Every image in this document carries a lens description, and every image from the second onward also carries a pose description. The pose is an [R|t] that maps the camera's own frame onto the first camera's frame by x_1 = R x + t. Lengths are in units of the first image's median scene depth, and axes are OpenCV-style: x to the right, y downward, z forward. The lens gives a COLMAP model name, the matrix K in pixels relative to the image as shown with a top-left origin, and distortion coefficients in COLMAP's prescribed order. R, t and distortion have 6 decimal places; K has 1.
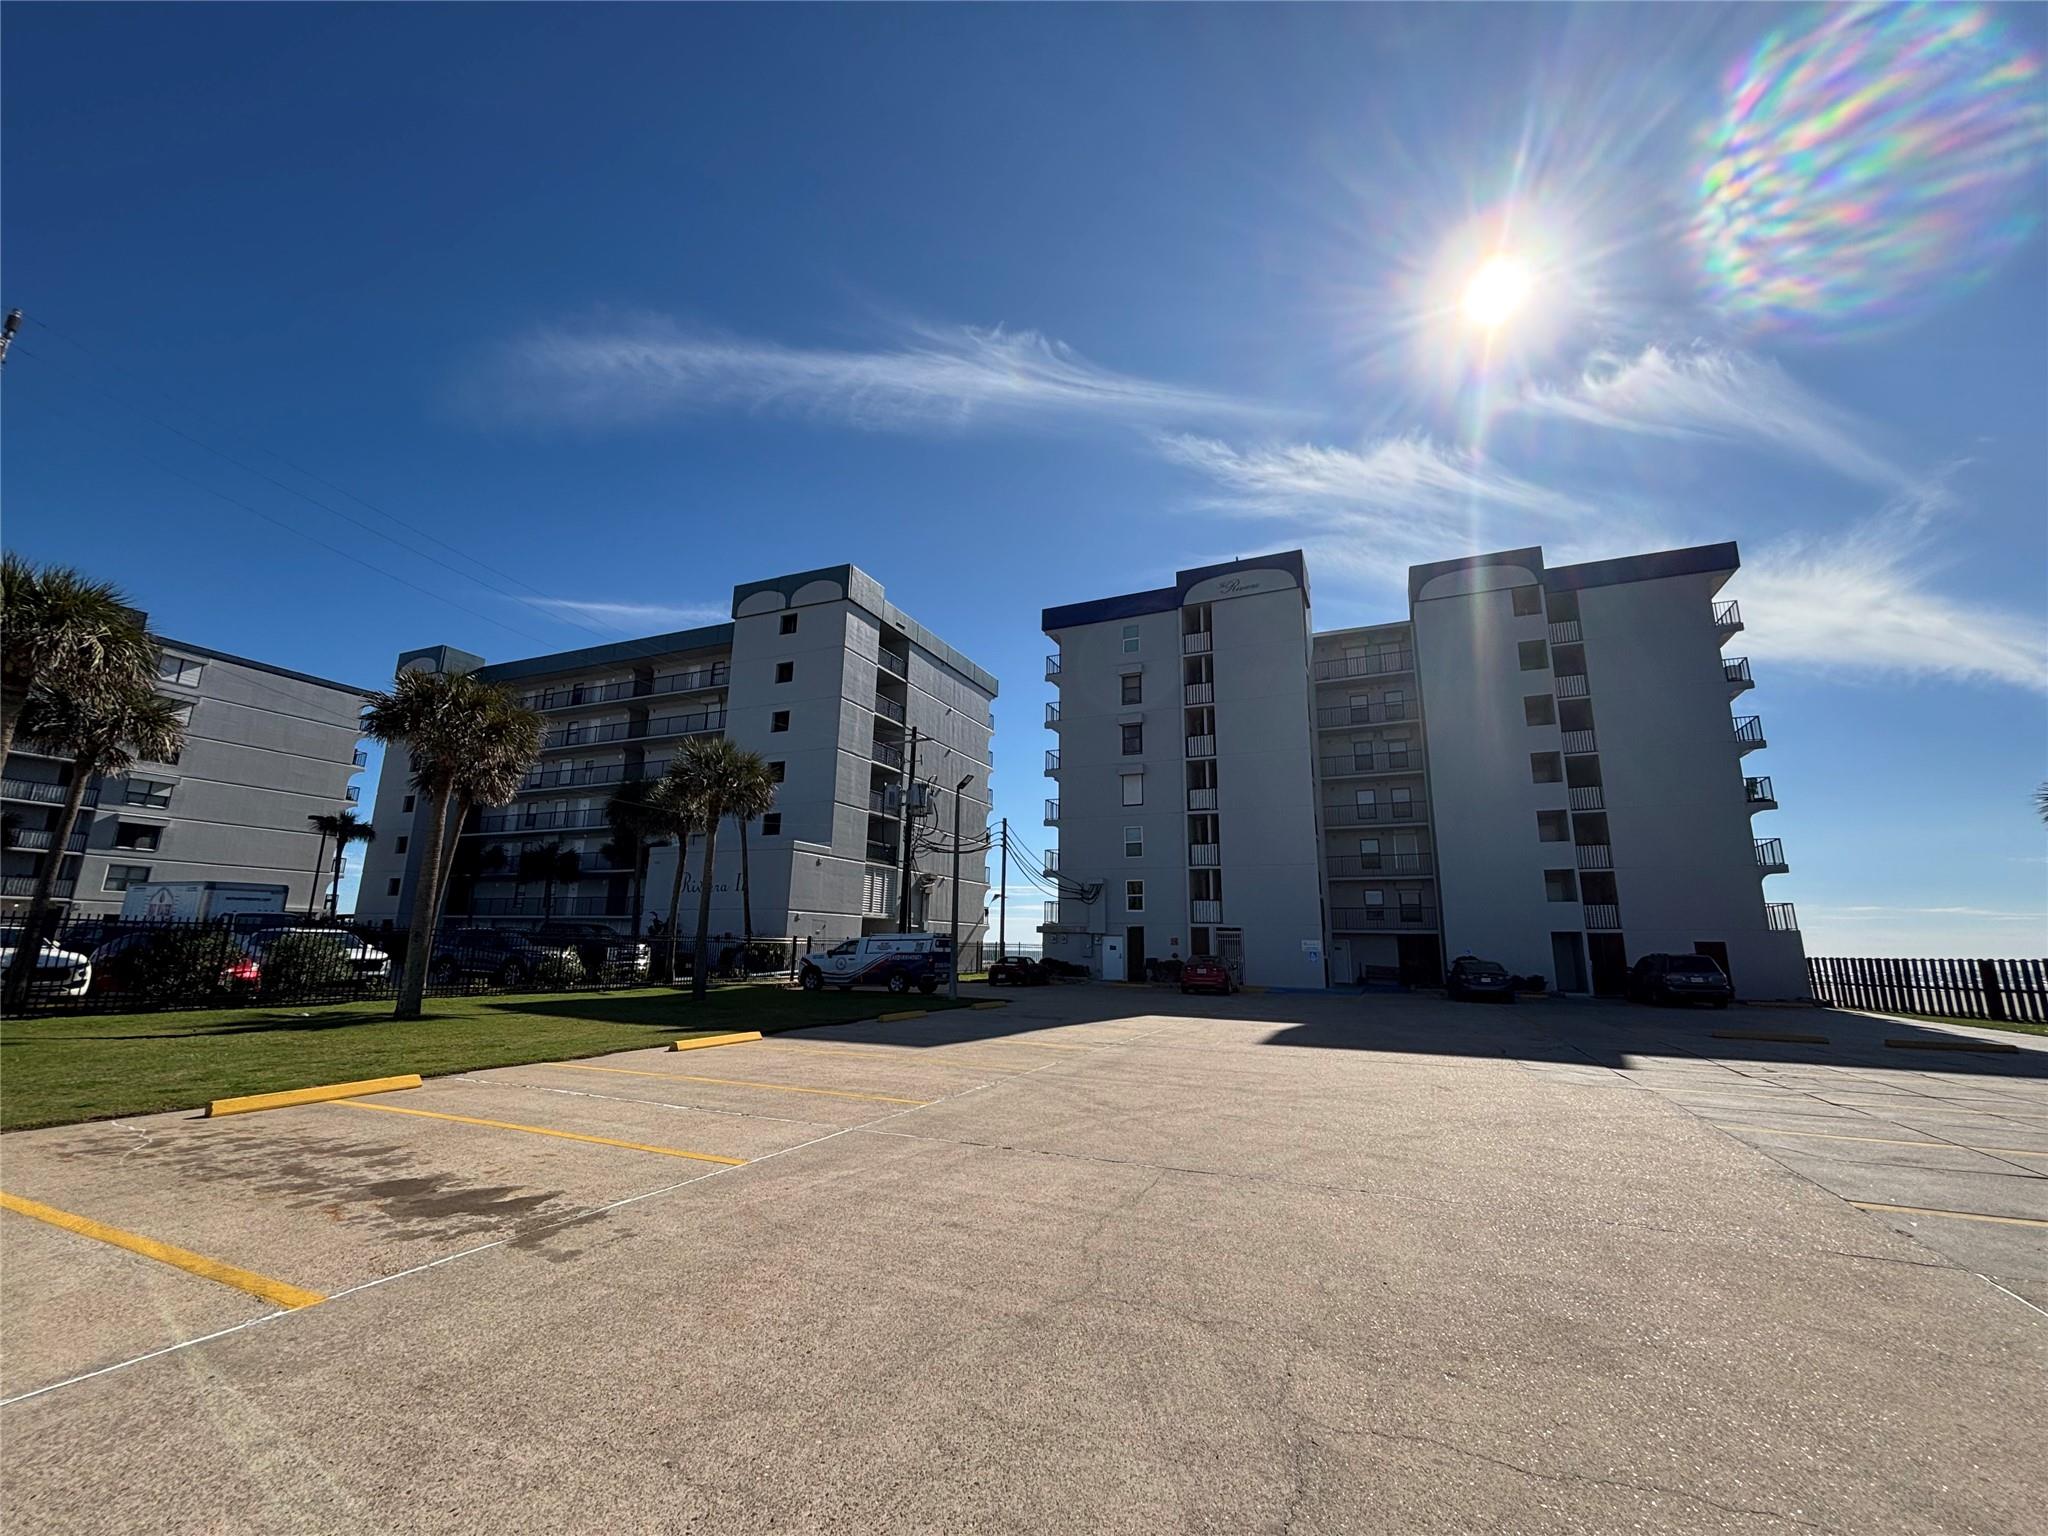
lens RADIAL K [[852.3, 0, 997.1], [0, 852.3, 760.3], [0, 0, 1]] dist [0.000584, -0.012100]
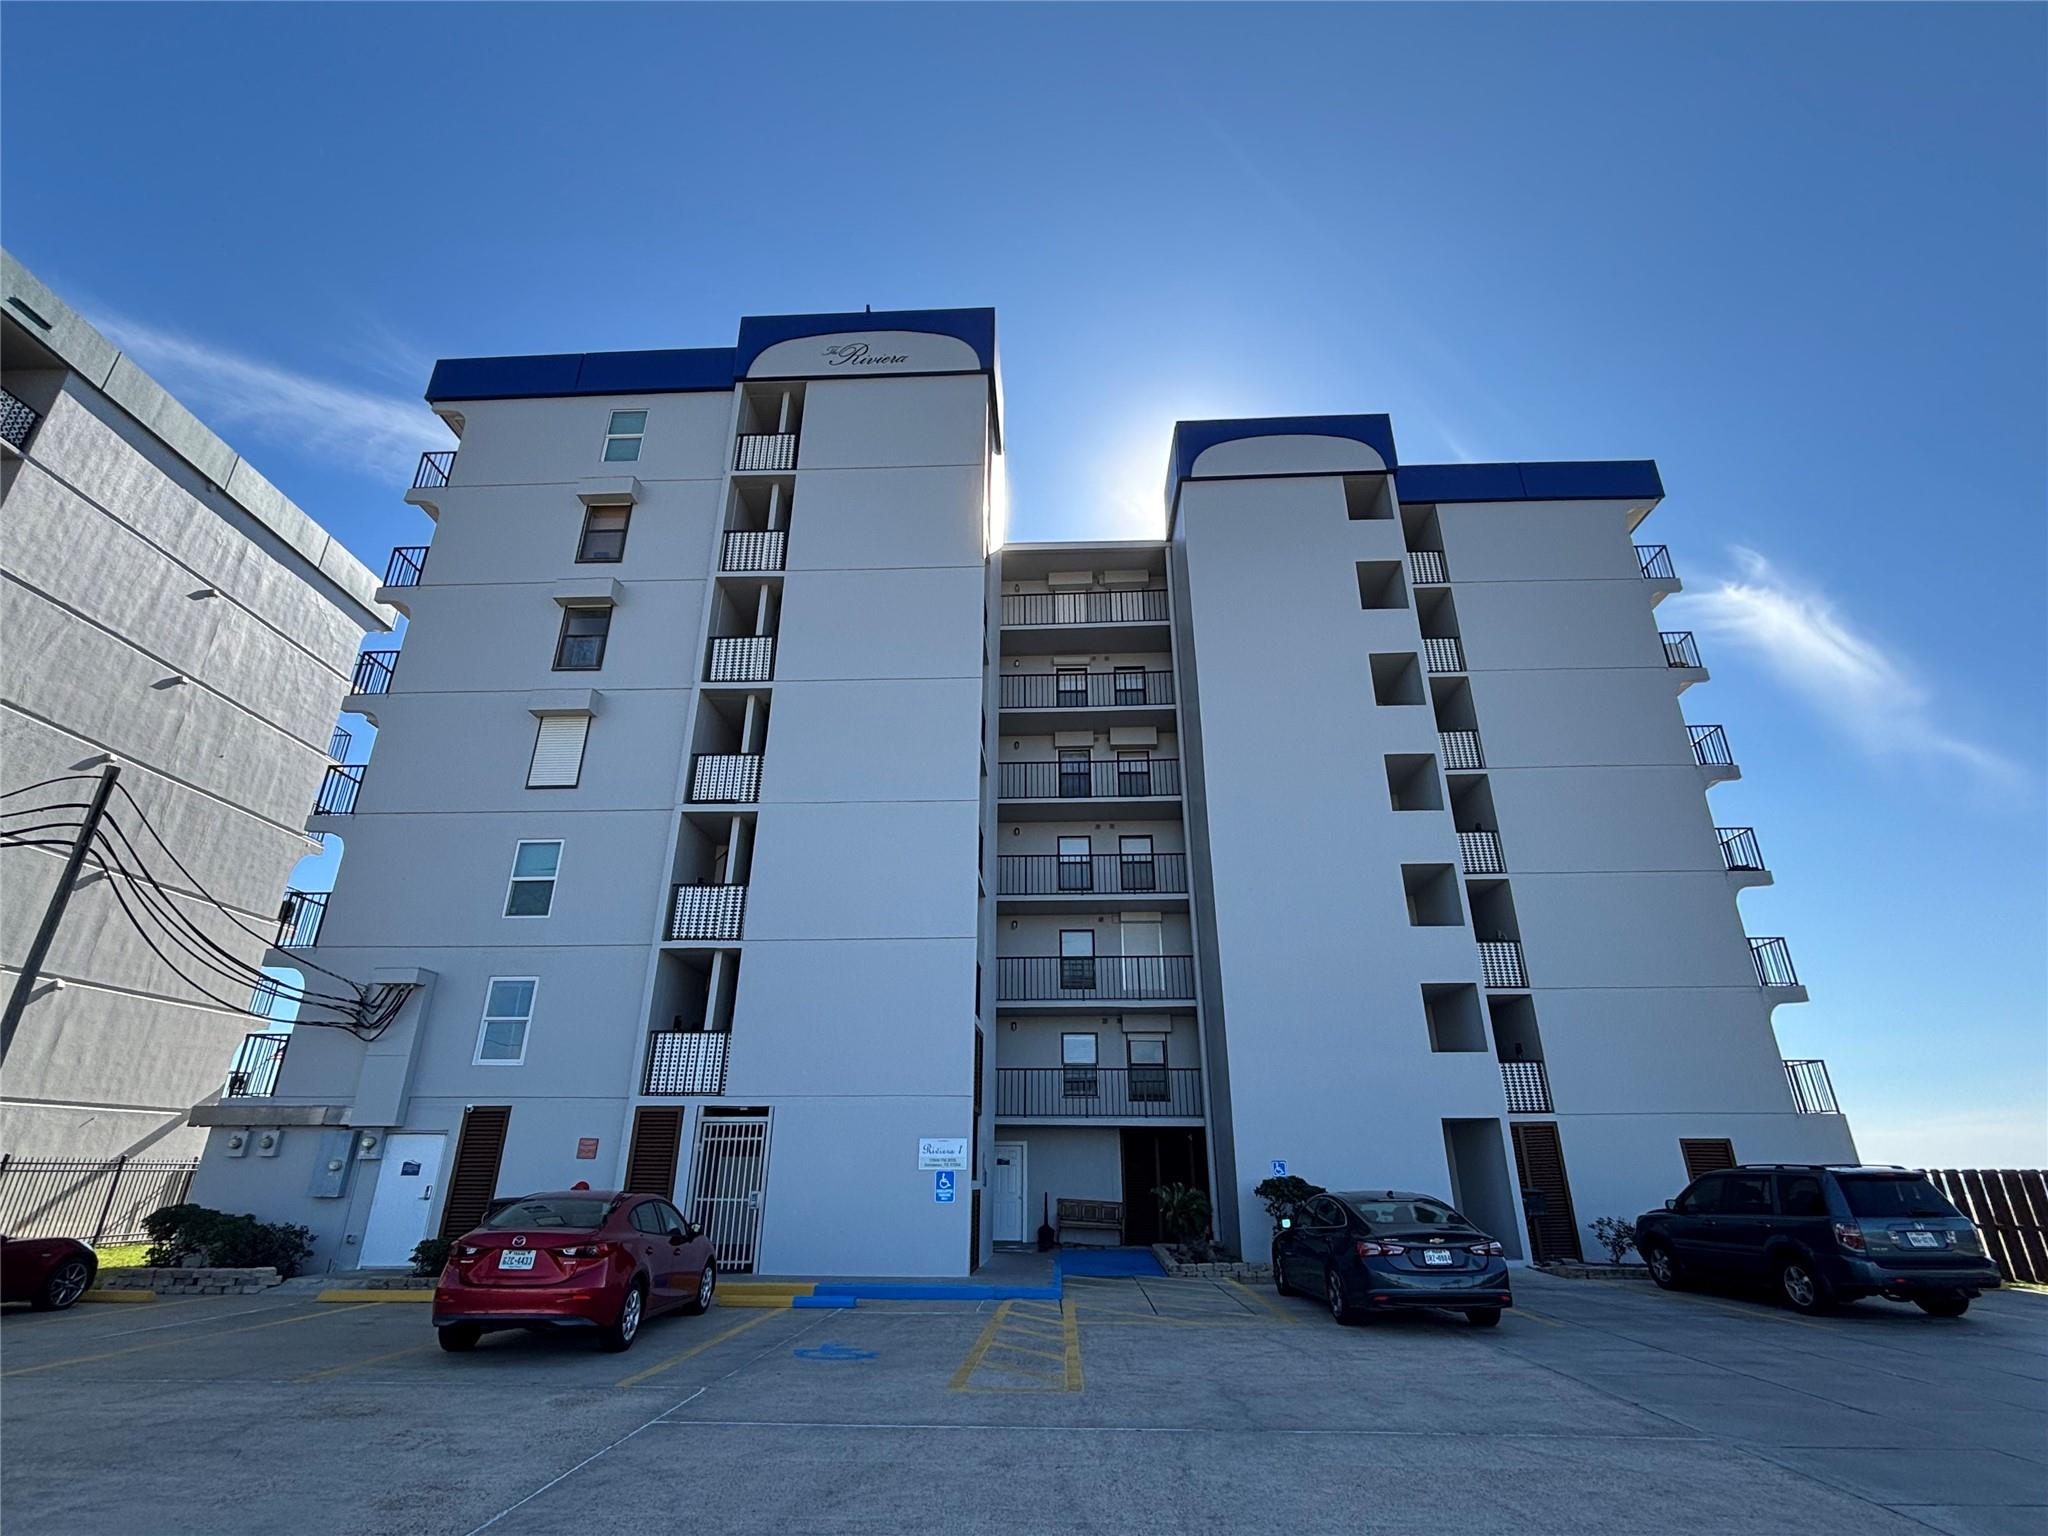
lens RADIAL K [[969.2, 0, 1024.0], [0, 969.2, 768.0], [0, 0, 1]] dist [0.002833, -0.000470]
pose [[0.918133, 0.134383, 0.372792, 0.196874], [-0.070477, 0.981121, -0.180097, 0.112452], [-0.389956, 0.139080, 0.910270, 0.516556]]
